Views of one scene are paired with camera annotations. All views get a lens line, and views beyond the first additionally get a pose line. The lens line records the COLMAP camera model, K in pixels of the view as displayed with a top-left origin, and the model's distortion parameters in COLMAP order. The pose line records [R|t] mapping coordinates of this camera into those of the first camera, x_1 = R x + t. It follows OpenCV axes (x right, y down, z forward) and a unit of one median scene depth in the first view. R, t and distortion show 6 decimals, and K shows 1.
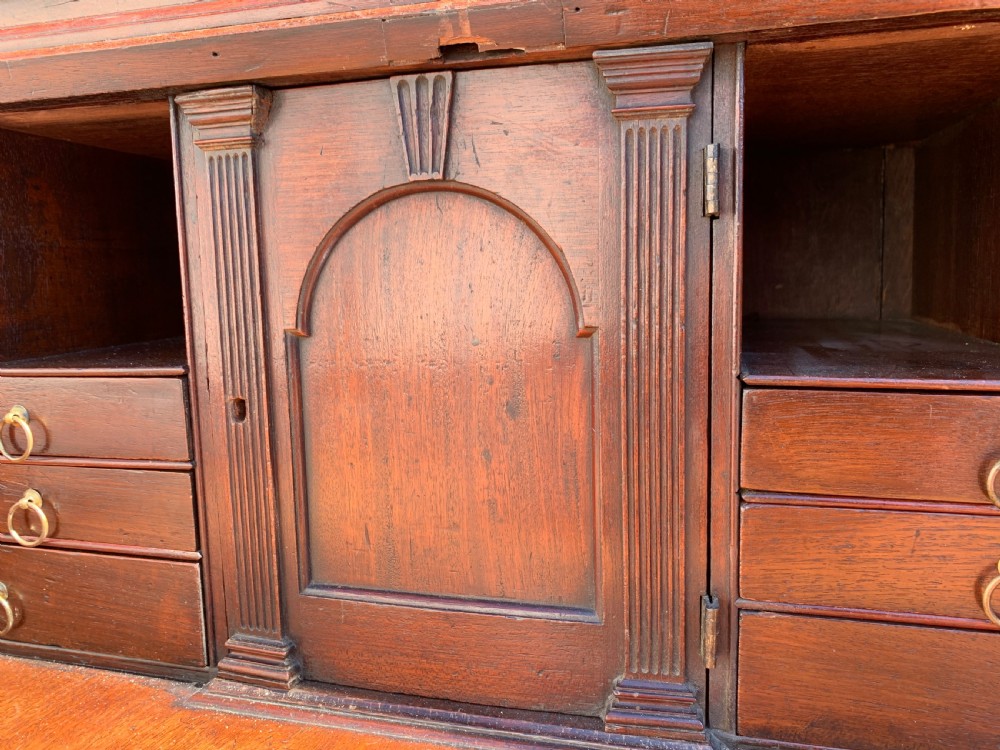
lens RADIAL K [[782.9, 0, 477.1], [0, 782.9, 360.0], [0, 0, 1]] dist [-0.009591, -0.010740]
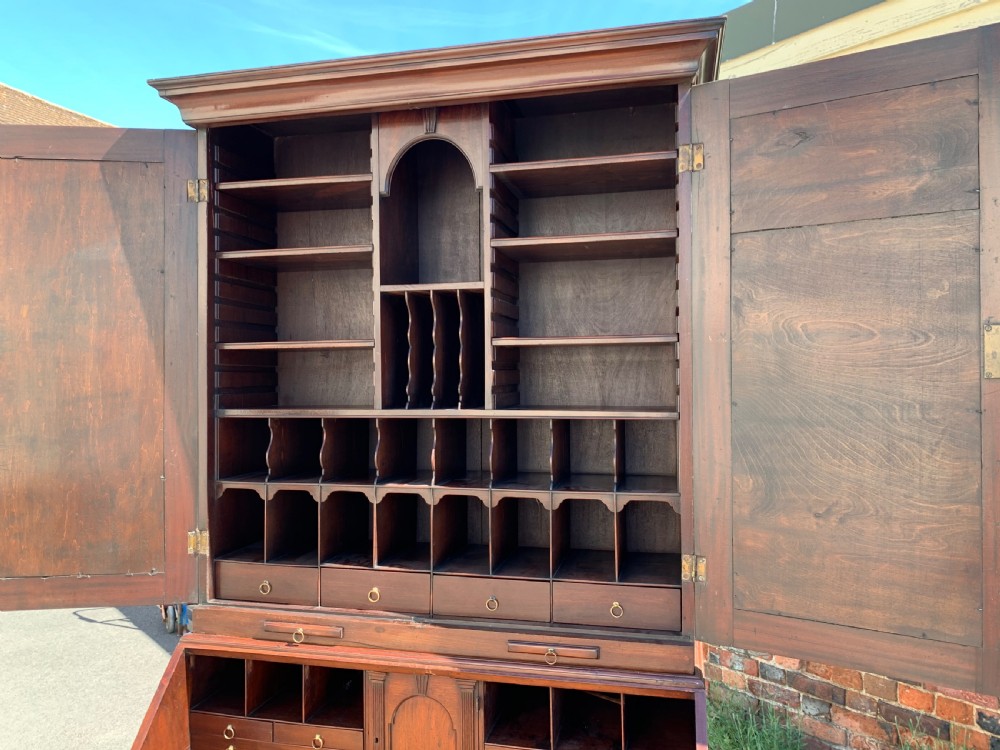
lens RADIAL K [[767.4, 0, 497.7], [0, 767.4, 371.9], [0, 0, 1]] dist [0.005362, -0.001740]
pose [[0.998917, 0.024053, 0.039832, 0.146971], [-0.019065, 0.992446, -0.121194, -1.474040], [-0.042446, 0.120303, 0.991829, -3.524470]]
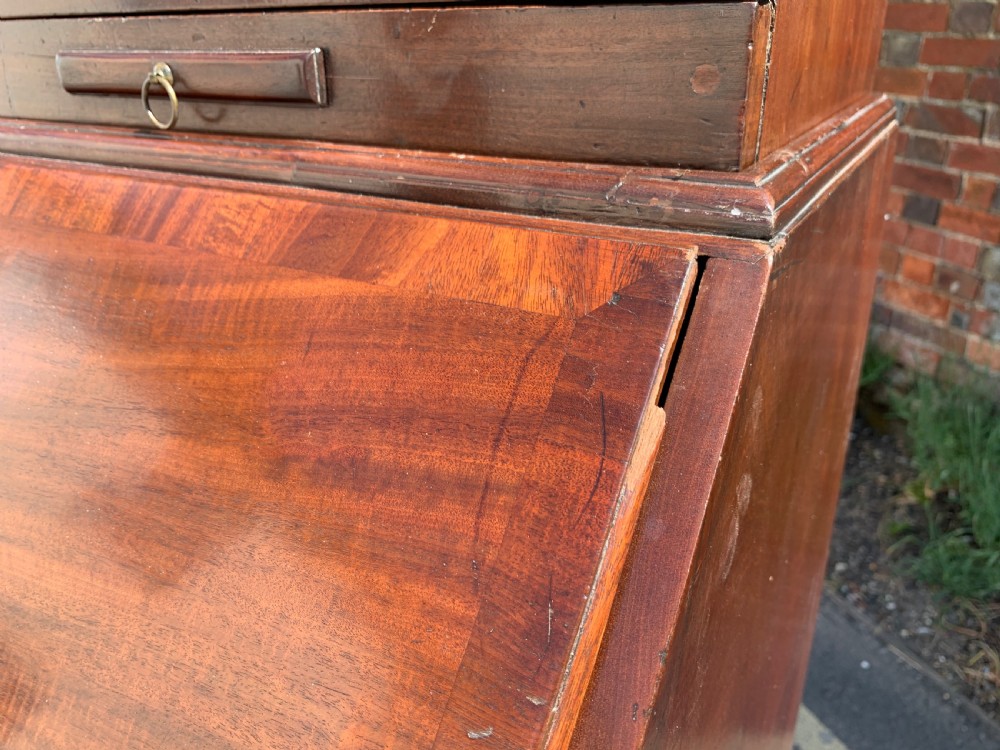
lens RADIAL K [[778.8, 0, 500.9], [0, 778.8, 371.5], [0, 0, 1]] dist [-0.001680, -0.003861]
pose [[0.966189, 0.117180, -0.229667, 1.326610], [-0.041873, 0.950245, 0.308676, -0.473624], [0.254410, -0.288623, 0.923024, -0.236289]]
